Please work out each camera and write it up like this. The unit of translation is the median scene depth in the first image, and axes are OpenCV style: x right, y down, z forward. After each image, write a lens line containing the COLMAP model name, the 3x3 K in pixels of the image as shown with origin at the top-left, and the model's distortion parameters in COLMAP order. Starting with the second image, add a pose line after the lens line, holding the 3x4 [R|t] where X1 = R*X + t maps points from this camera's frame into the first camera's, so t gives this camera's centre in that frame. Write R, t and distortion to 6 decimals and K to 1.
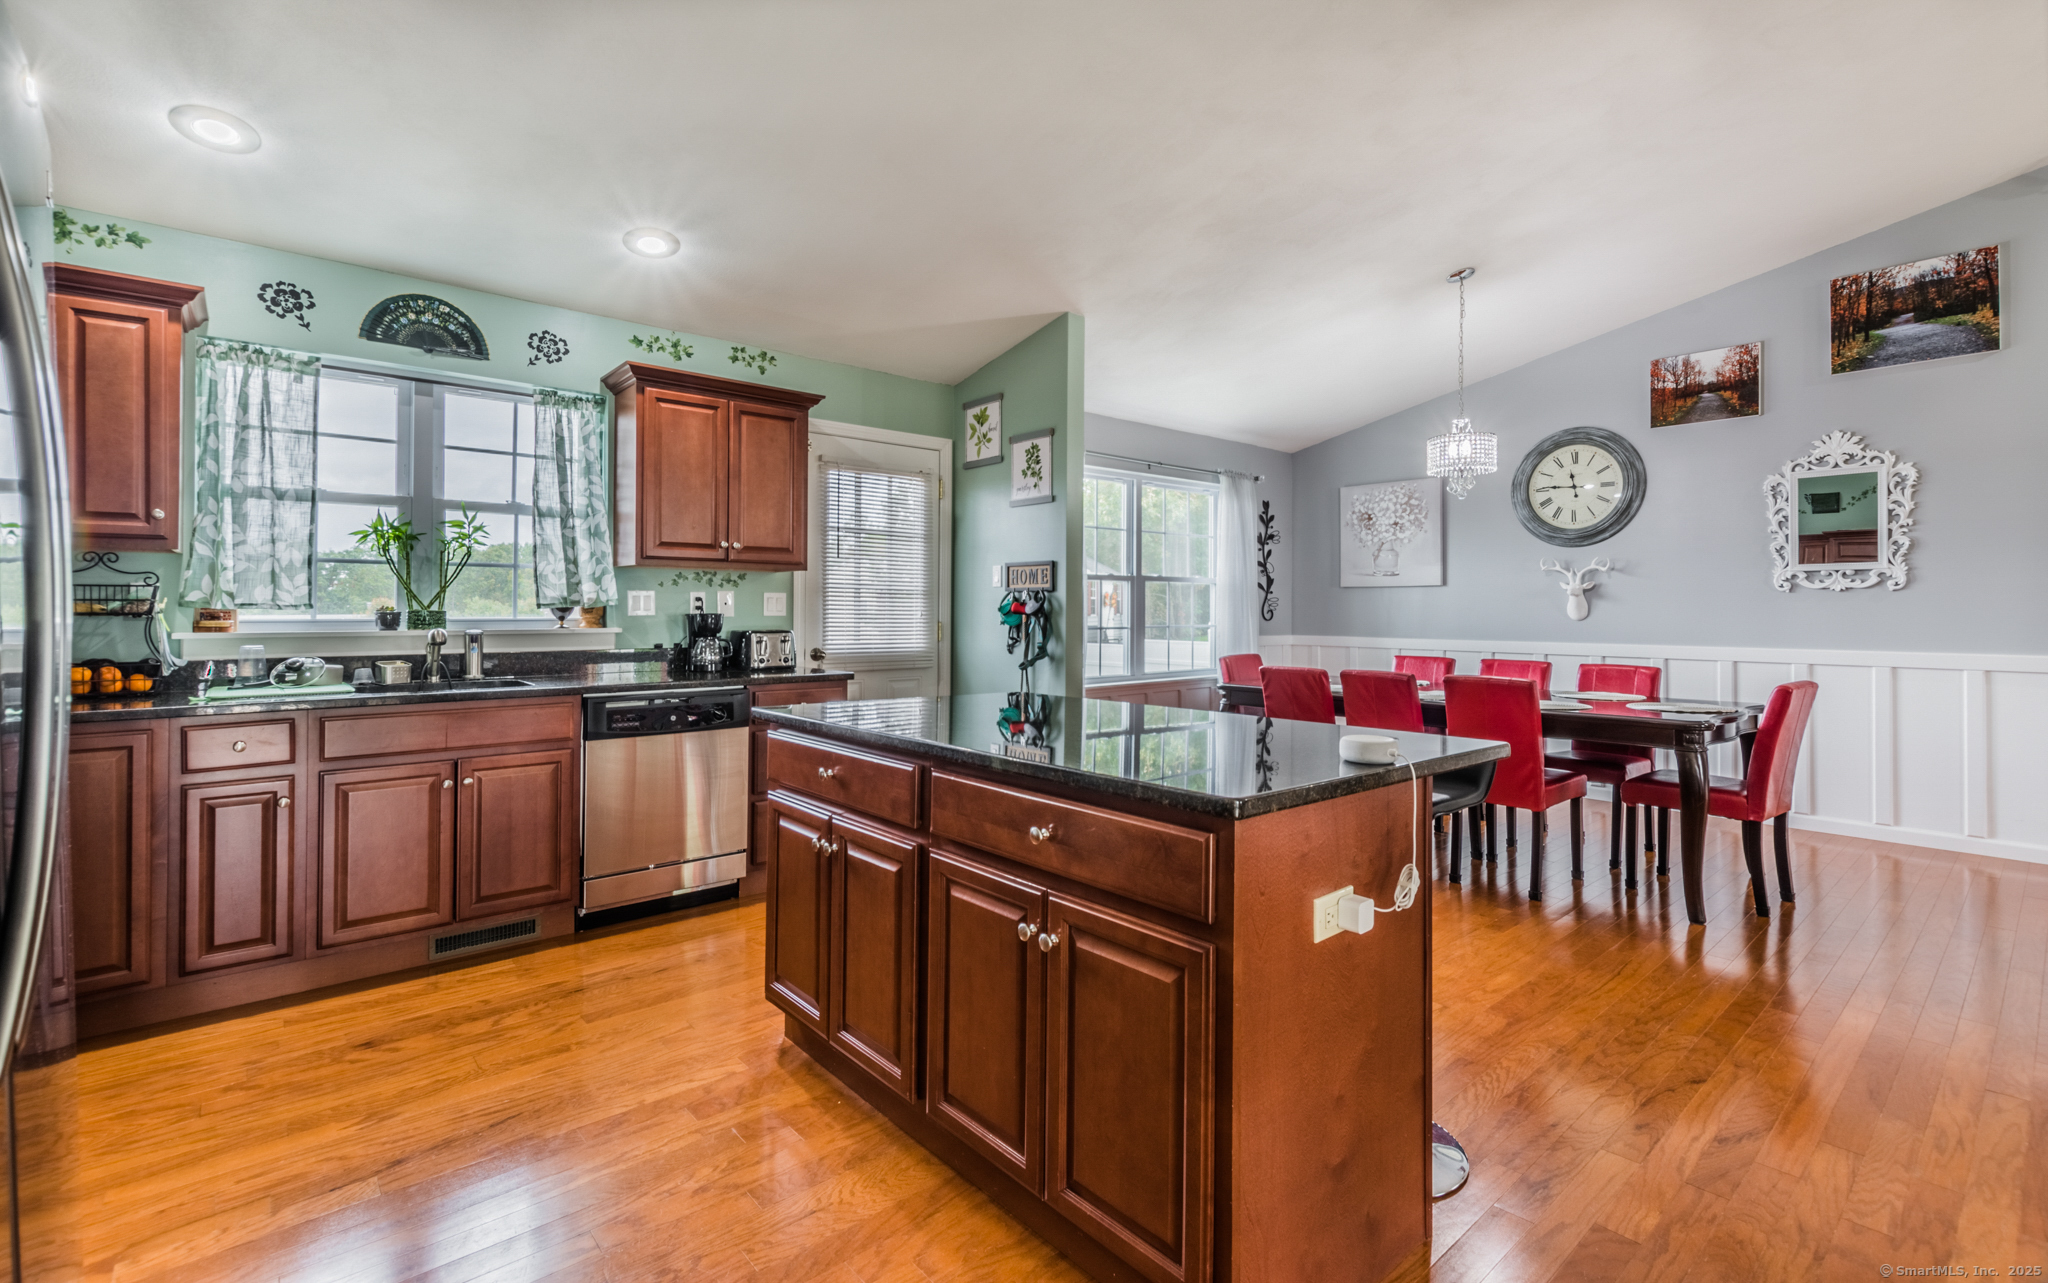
lens RADIAL K [[928.3, 0, 1019.4], [0, 928.3, 600.6], [0, 0, 1]] dist [-0.001136, -0.000366]
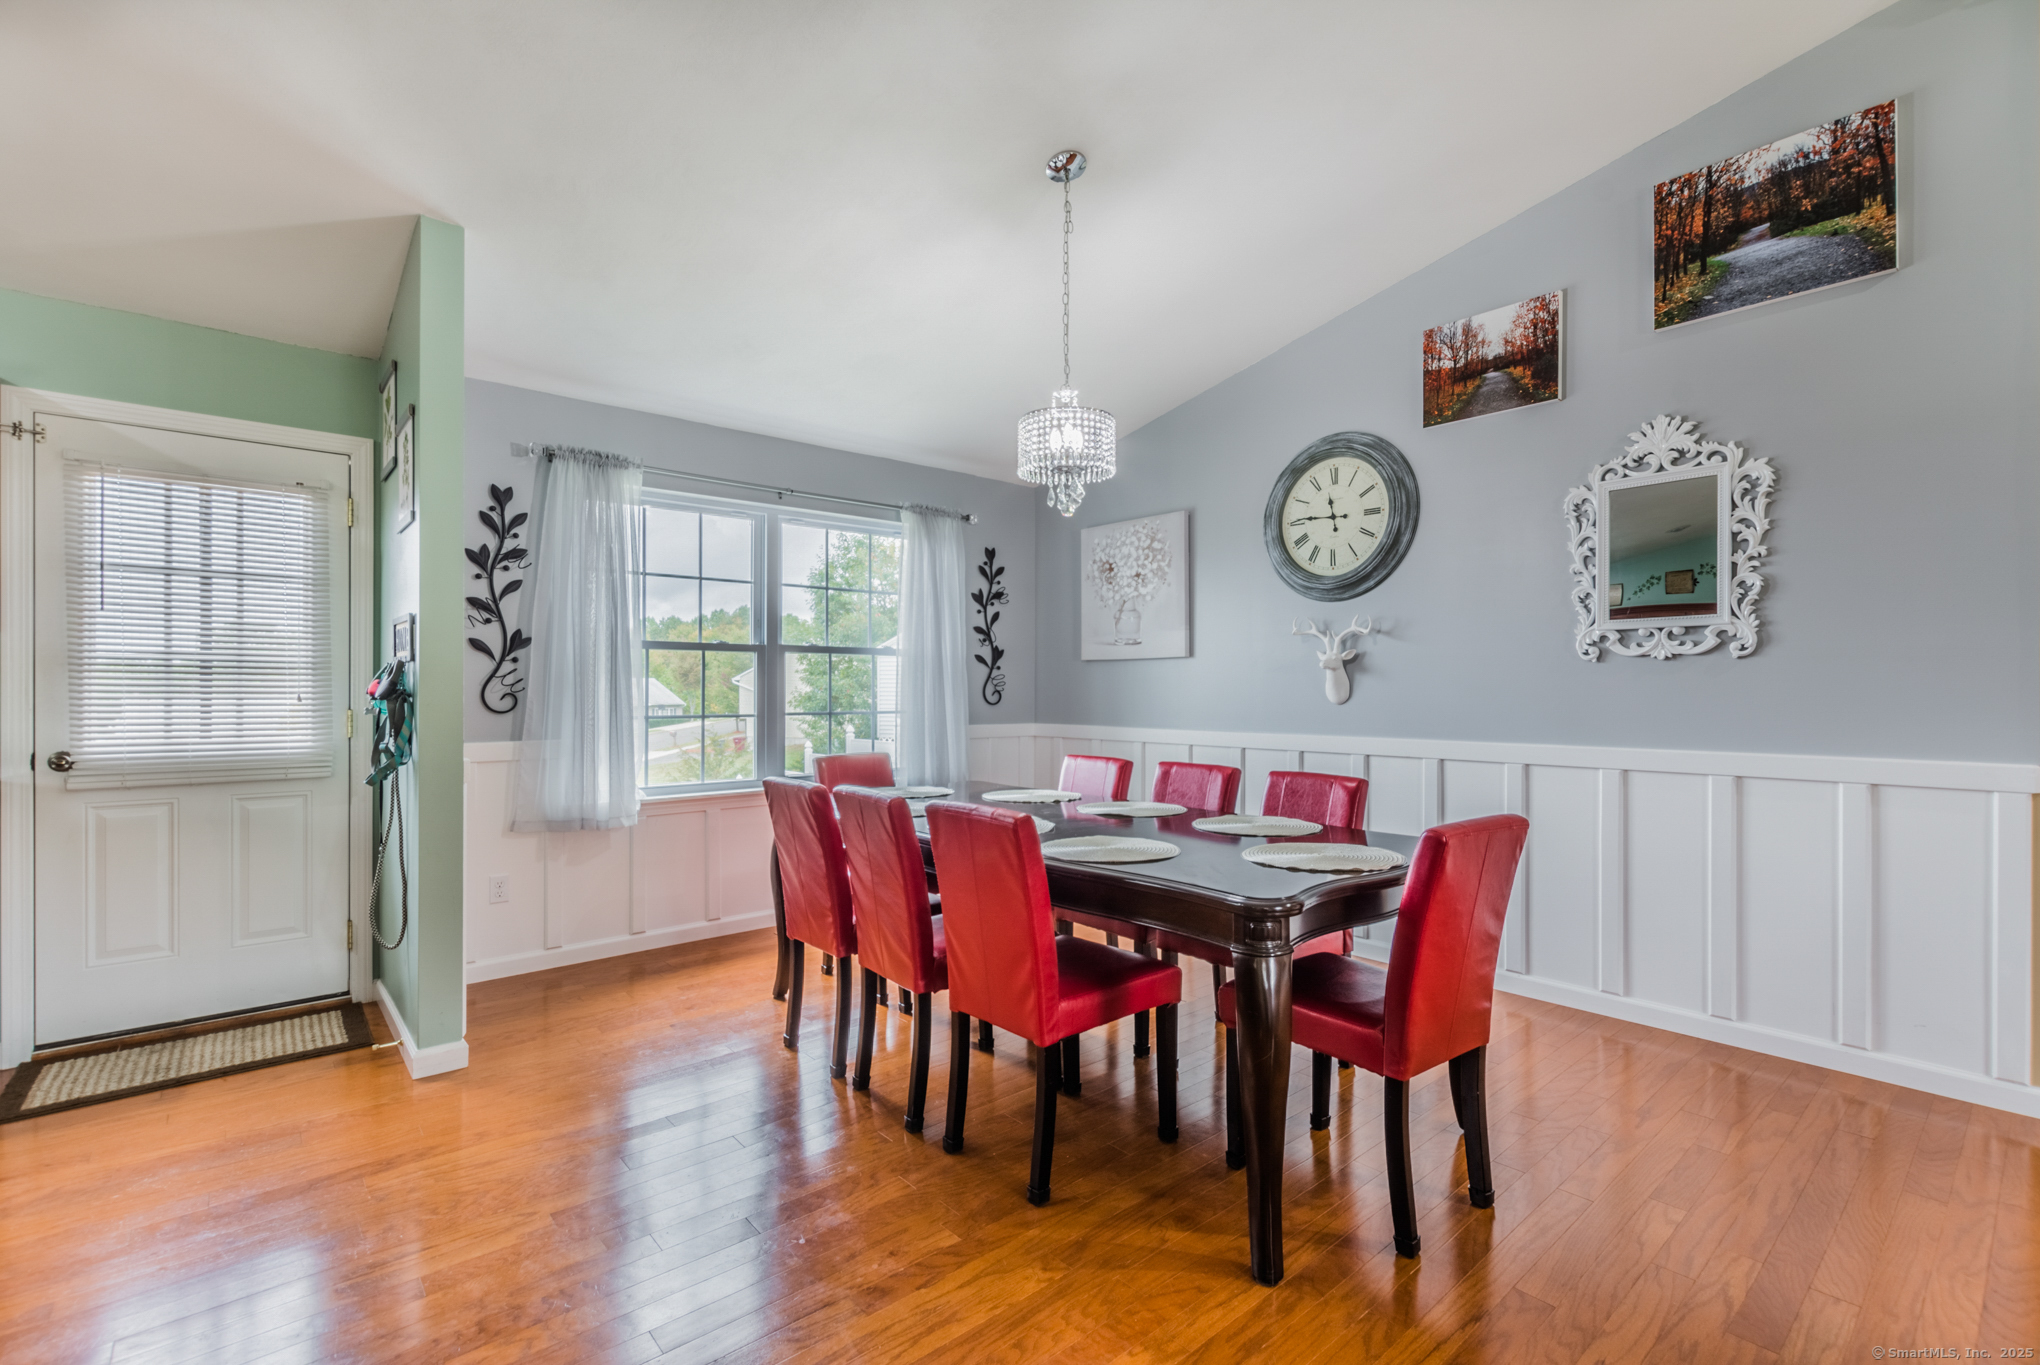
lens RADIAL K [[923.4, 0, 1023.5], [0, 923.4, 692.9], [0, 0, 1]] dist [-0.000791, -0.000697]
pose [[0.999993, -0.002537, 0.002734, 0.417018], [0.002504, 0.999926, 0.011907, 0.004460], [-0.002764, -0.011900, 0.999925, 0.336983]]
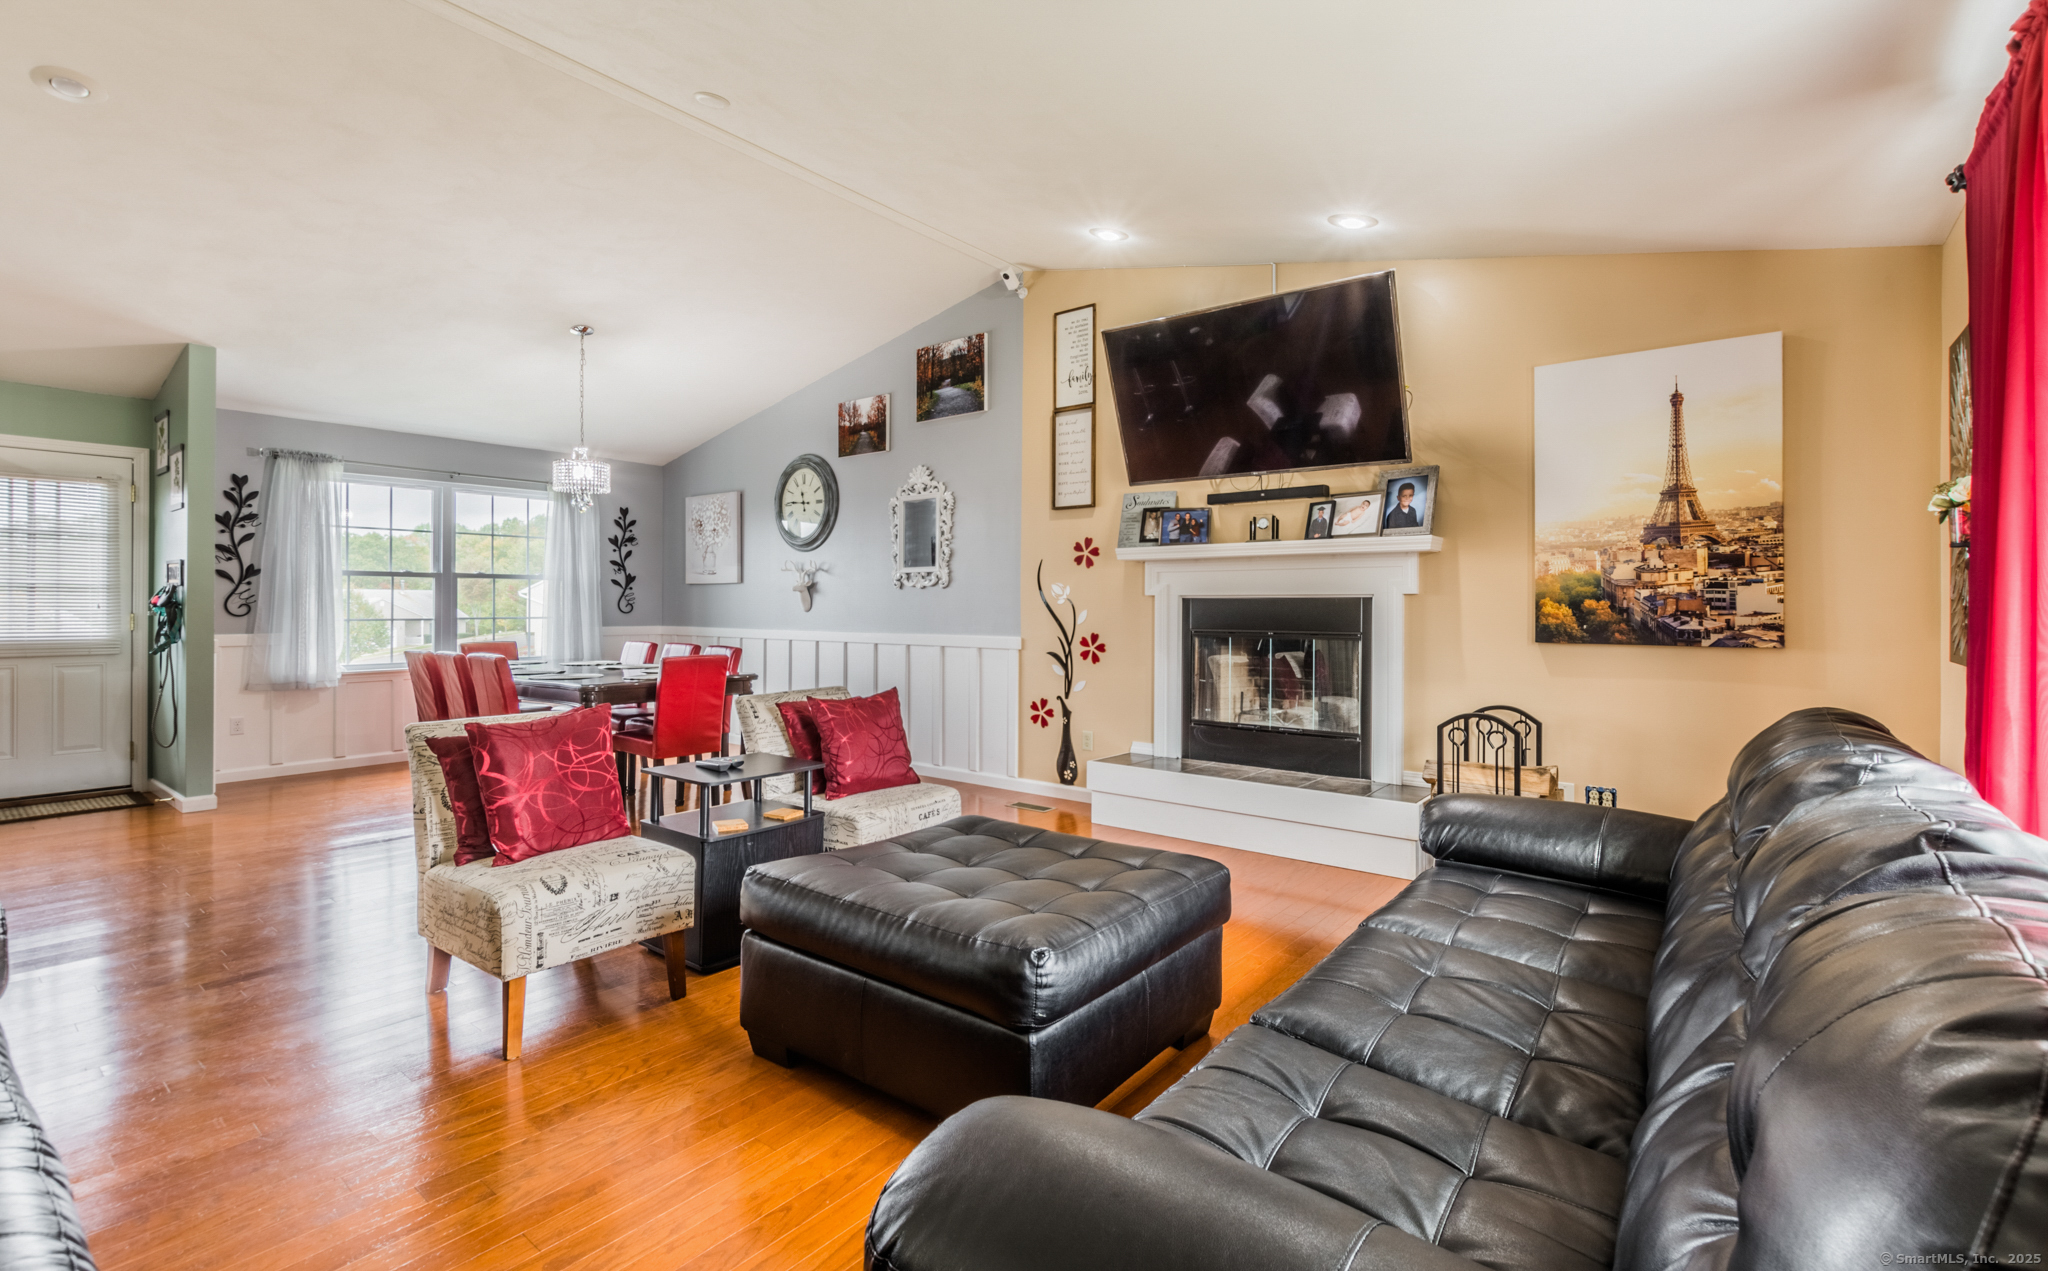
lens RADIAL K [[907.9, 0, 1048.9], [0, 907.9, 608.1], [0, 0, 1]] dist [-0.002189, -0.000620]
pose [[0.976644, -0.000523, 0.214864, 0.766219], [-0.002084, 0.999927, 0.011907, 0.001743], [-0.214855, -0.012076, 0.976571, -0.281990]]
